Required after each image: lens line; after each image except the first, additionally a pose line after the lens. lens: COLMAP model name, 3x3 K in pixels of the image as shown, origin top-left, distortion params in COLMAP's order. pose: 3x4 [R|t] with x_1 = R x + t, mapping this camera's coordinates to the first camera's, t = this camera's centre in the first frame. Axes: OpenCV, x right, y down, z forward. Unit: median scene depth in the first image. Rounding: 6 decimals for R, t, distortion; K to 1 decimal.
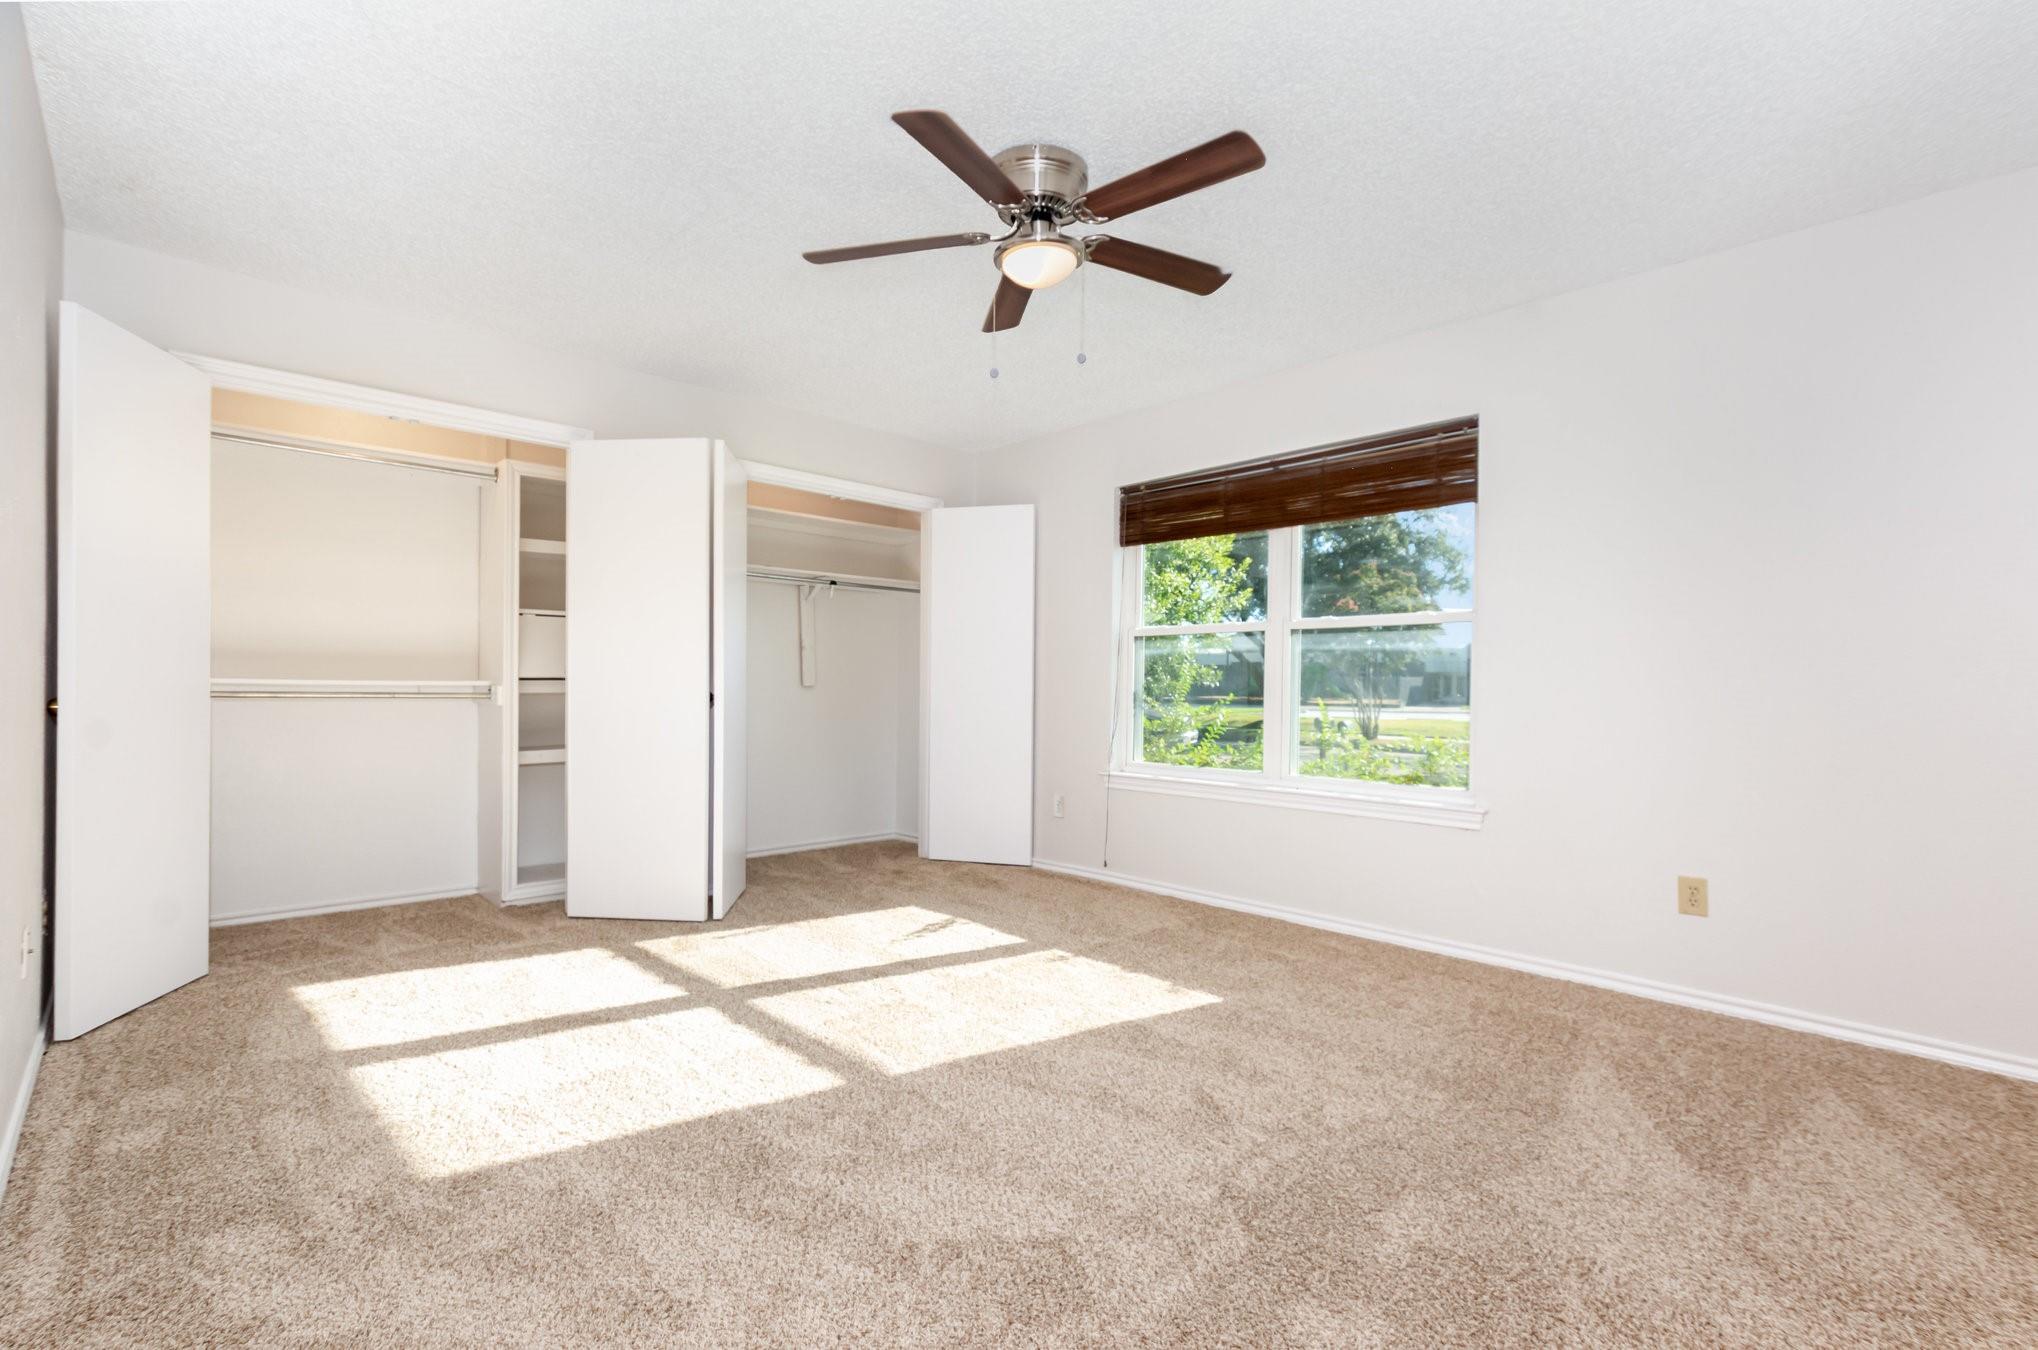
lens RADIAL K [[918.7, 0, 1025.0], [0, 918.7, 678.7], [0, 0, 1]] dist [0.003305, 0.000362]
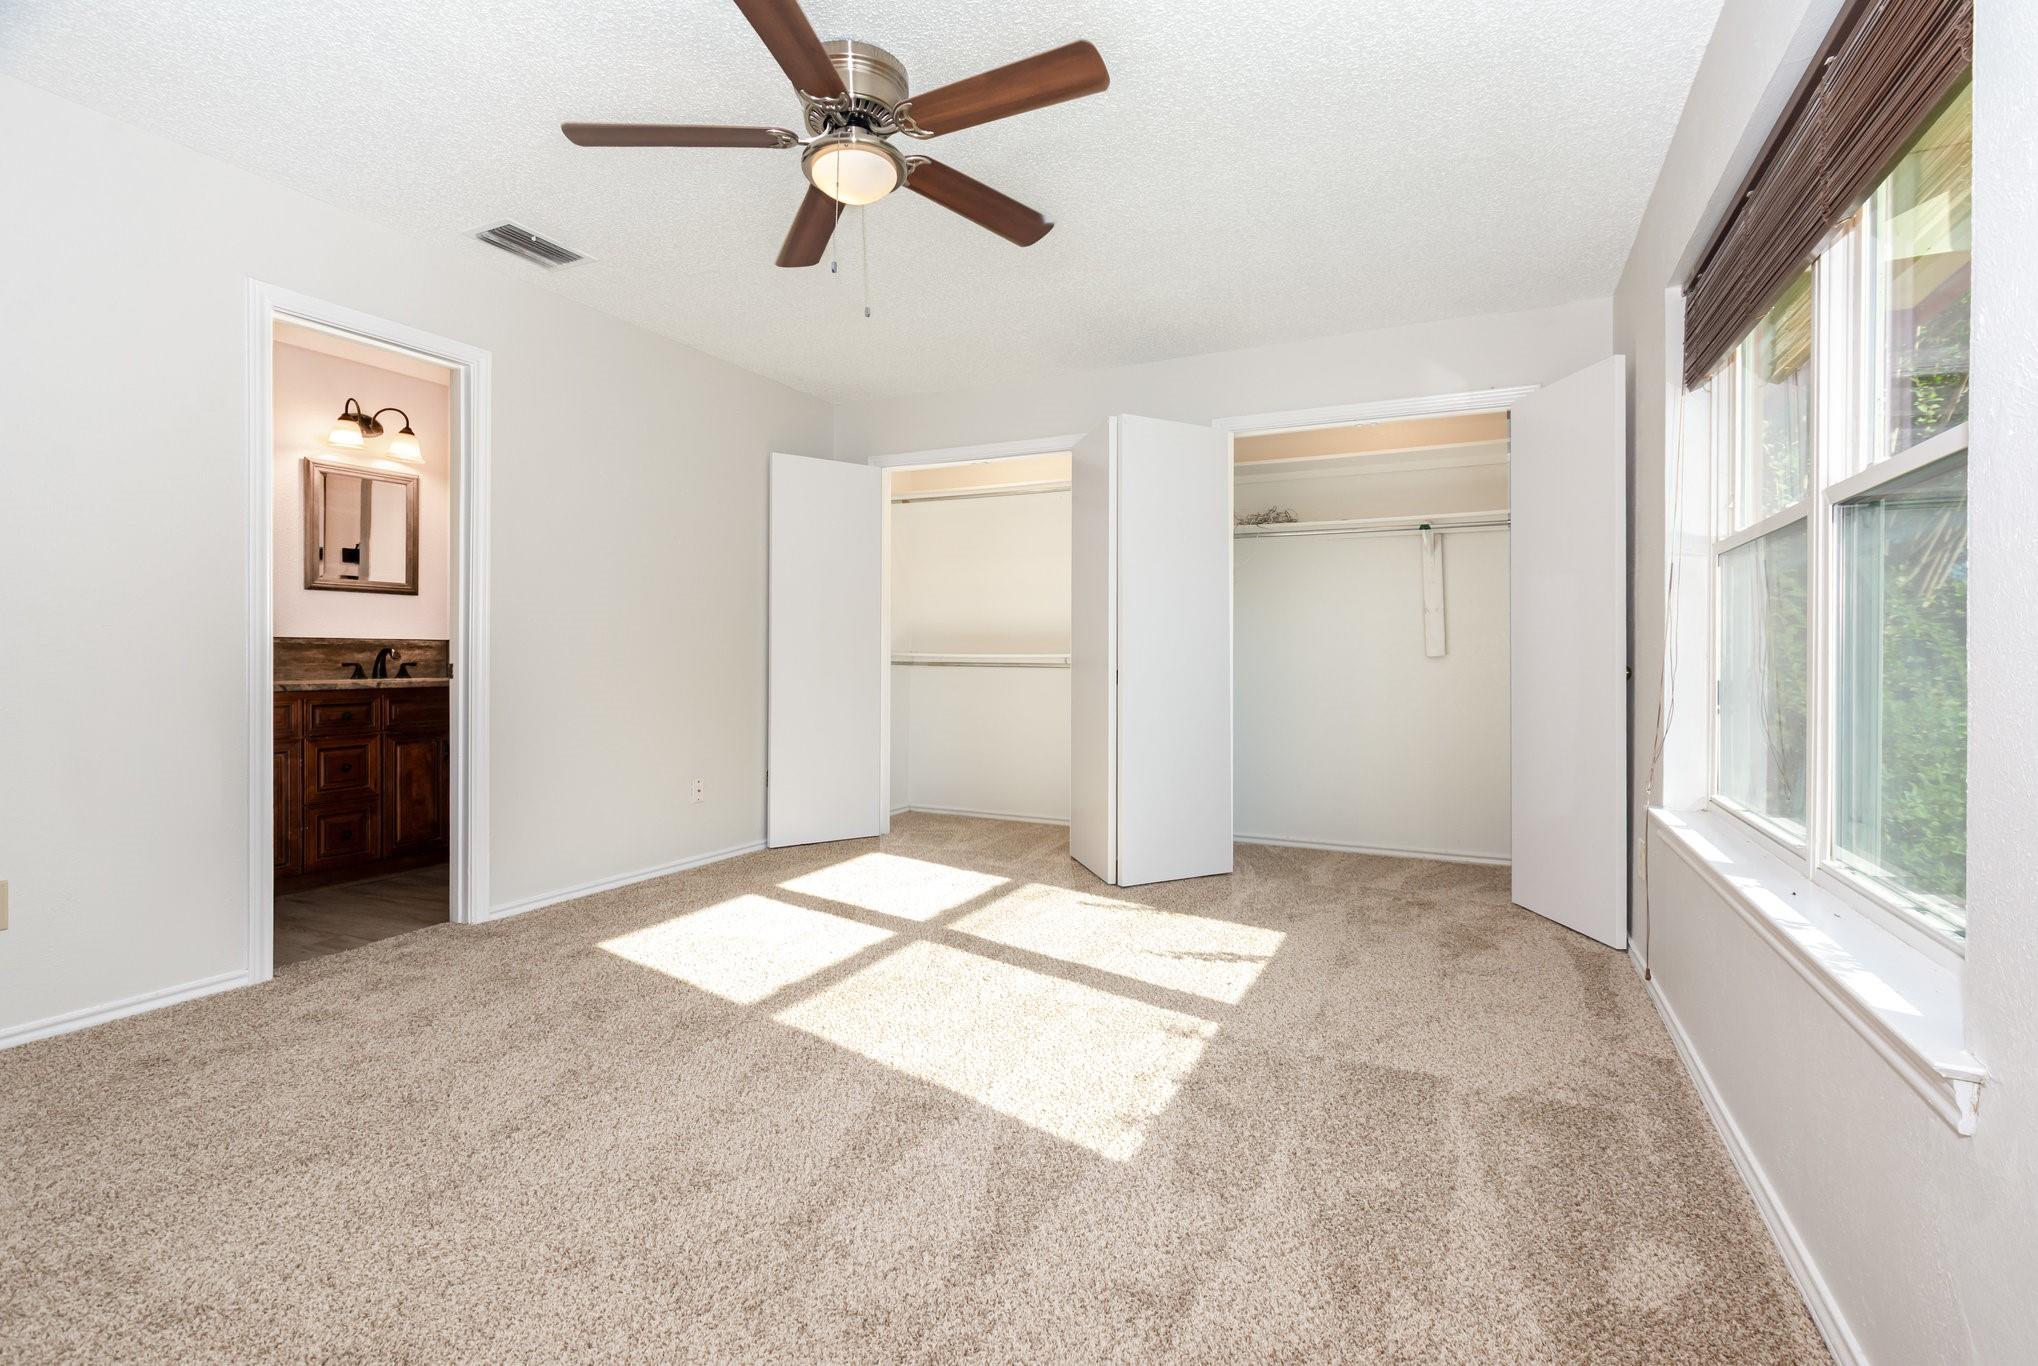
lens RADIAL K [[918.7, 0, 1022.2], [0, 918.7, 669.7], [0, 0, 1]] dist [0.003305, 0.000362]
pose [[0.343415, 0.005021, -0.939170, 0.574760], [0.007108, 0.999943, 0.007945, 0.014157], [0.939157, -0.009404, 0.343360, 0.552101]]
